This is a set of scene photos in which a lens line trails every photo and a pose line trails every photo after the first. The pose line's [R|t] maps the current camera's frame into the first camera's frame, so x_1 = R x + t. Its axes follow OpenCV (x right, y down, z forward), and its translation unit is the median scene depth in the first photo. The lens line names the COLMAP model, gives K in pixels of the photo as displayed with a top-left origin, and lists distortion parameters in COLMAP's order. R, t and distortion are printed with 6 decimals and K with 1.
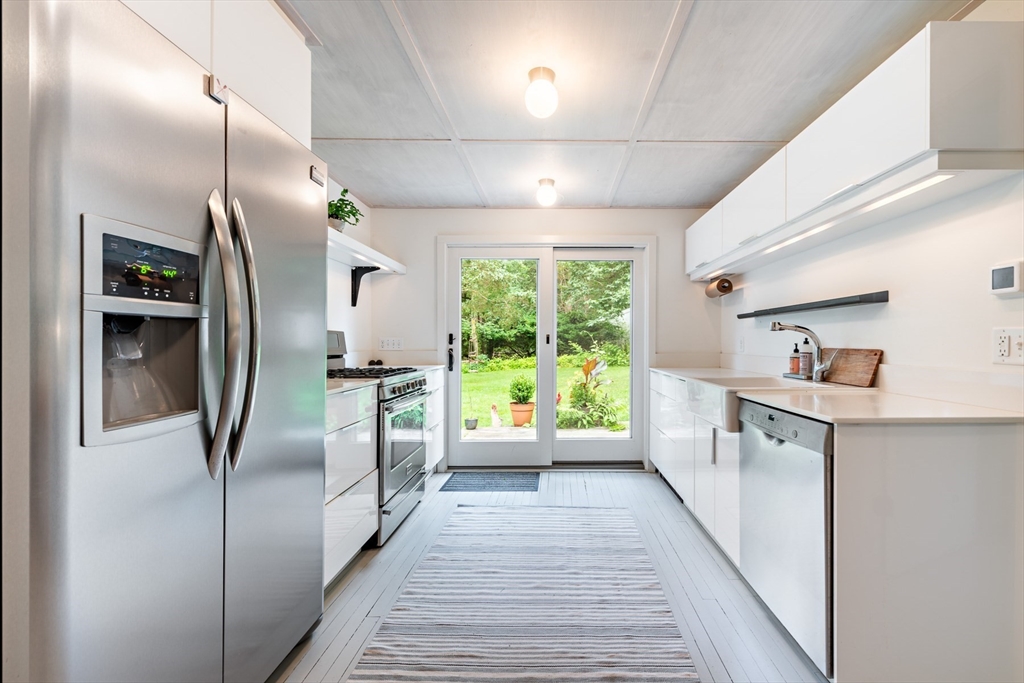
lens RADIAL K [[516.8, 0, 516.1], [0, 516.8, 389.2], [0, 0, 1]] dist [0.002901, 0.000098]
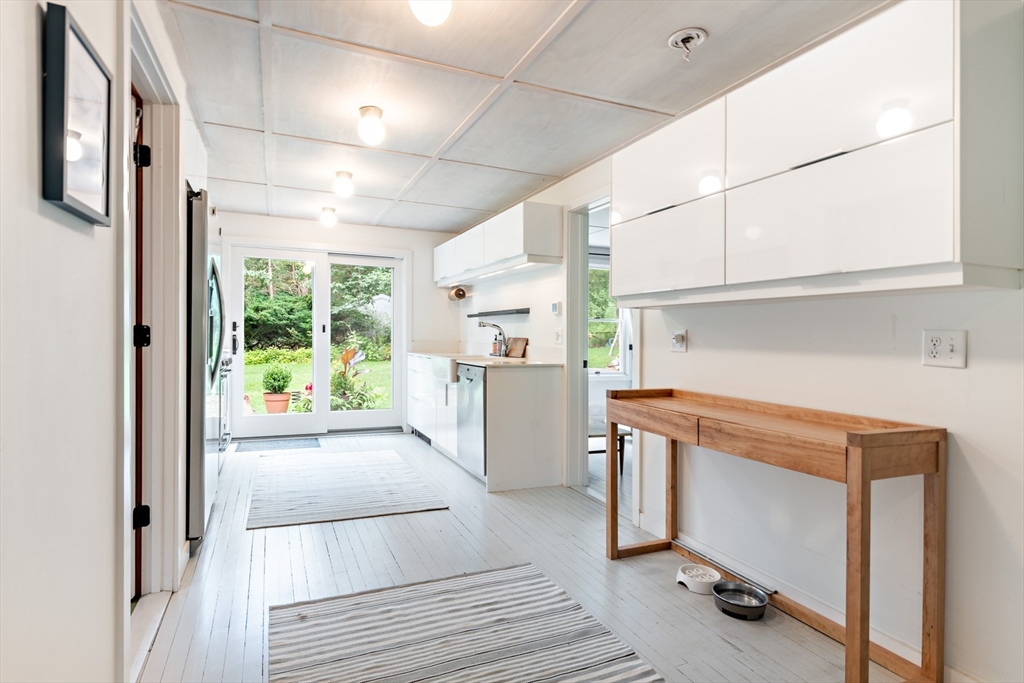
lens RADIAL K [[516.8, 0, 506.7], [0, 516.8, 332.1], [0, 0, 1]] dist [0.002901, 0.000098]
pose [[0.902613, 0.021050, 0.429937, -0.078326], [0.019128, 0.995856, -0.088914, 0.029485], [-0.430027, 0.088479, 0.898470, -0.290050]]
